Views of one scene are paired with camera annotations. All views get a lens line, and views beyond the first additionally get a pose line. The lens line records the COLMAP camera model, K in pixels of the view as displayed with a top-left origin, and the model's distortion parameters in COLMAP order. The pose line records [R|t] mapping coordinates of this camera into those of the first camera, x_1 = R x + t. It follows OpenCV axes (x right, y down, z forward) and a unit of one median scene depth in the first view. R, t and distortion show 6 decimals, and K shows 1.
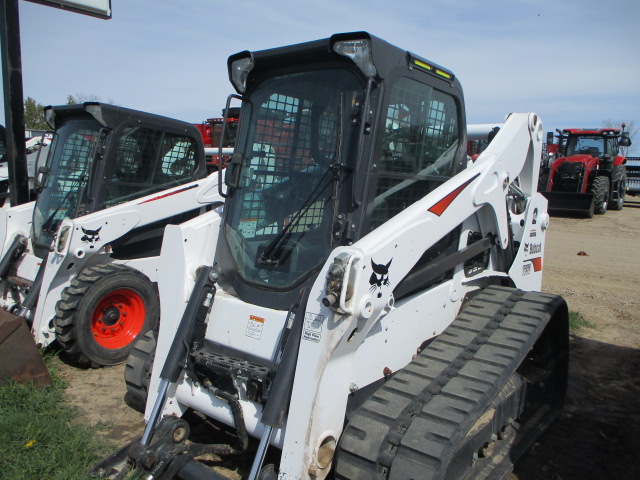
lens RADIAL K [[524.5, 0, 320.2], [0, 524.5, 240.1], [0, 0, 1]] dist [-0.044751, 0.007056]
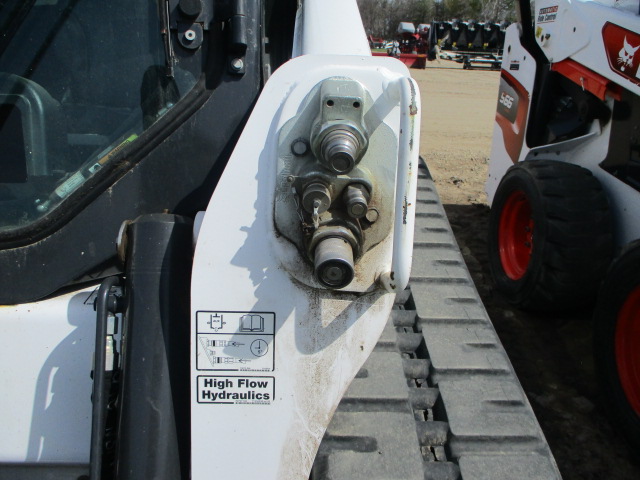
lens RADIAL K [[524.5, 0, 319.7], [0, 524.5, 240.3], [0, 0, 1]] dist [-0.044751, 0.007056]
pose [[0.779256, -0.219572, 0.586982, -0.130949], [0.072467, 0.961903, 0.263613, 0.034584], [-0.622502, -0.162885, 0.765480, 0.769350]]
